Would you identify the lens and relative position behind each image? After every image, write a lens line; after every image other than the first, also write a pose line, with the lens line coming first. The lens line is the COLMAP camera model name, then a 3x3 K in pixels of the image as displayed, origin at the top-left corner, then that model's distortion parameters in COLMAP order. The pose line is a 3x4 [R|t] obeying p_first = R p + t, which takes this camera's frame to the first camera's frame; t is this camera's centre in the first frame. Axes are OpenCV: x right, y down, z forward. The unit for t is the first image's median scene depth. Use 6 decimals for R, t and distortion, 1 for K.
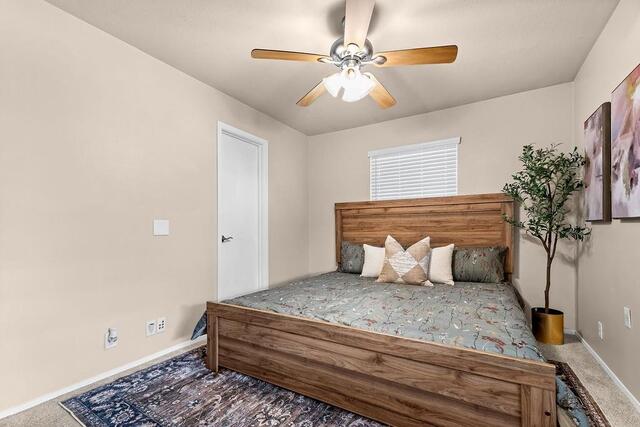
lens RADIAL K [[277.1, 0, 322.1], [0, 277.1, 231.5], [0, 0, 1]] dist [0.001648, 0.000150]
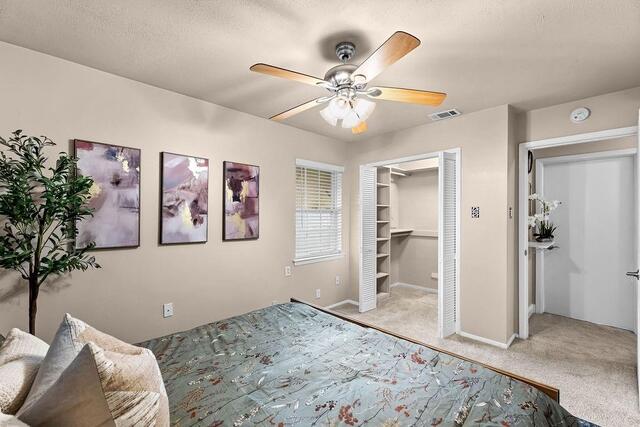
lens RADIAL K [[272.5, 0, 320.0], [0, 272.5, 213.5], [0, 0, 1]] dist [0.002778, 0.000290]
pose [[-0.966606, 0.005107, 0.256217, -0.035583], [0.003838, 0.999978, -0.005450, -0.111385], [-0.256239, -0.004285, -0.966604, 1.271167]]
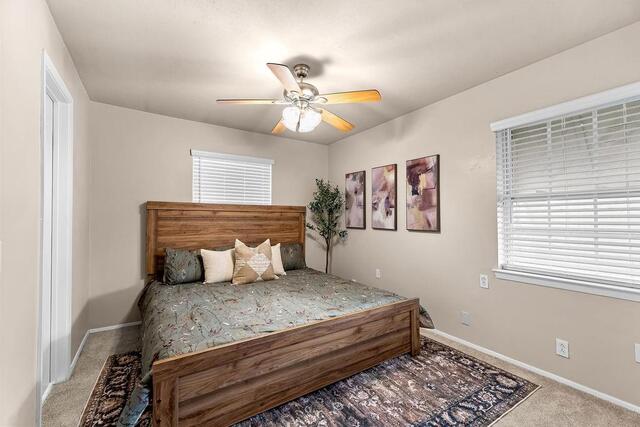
lens RADIAL K [[272.5, 0, 320.0], [0, 272.5, 213.5], [0, 0, 1]] dist [0.002778, 0.000290]
pose [[0.439811, 0.024467, 0.897757, -0.600648], [-0.000596, 0.999637, -0.026952, -0.060708], [-0.898090, 0.011319, 0.439666, 0.266090]]
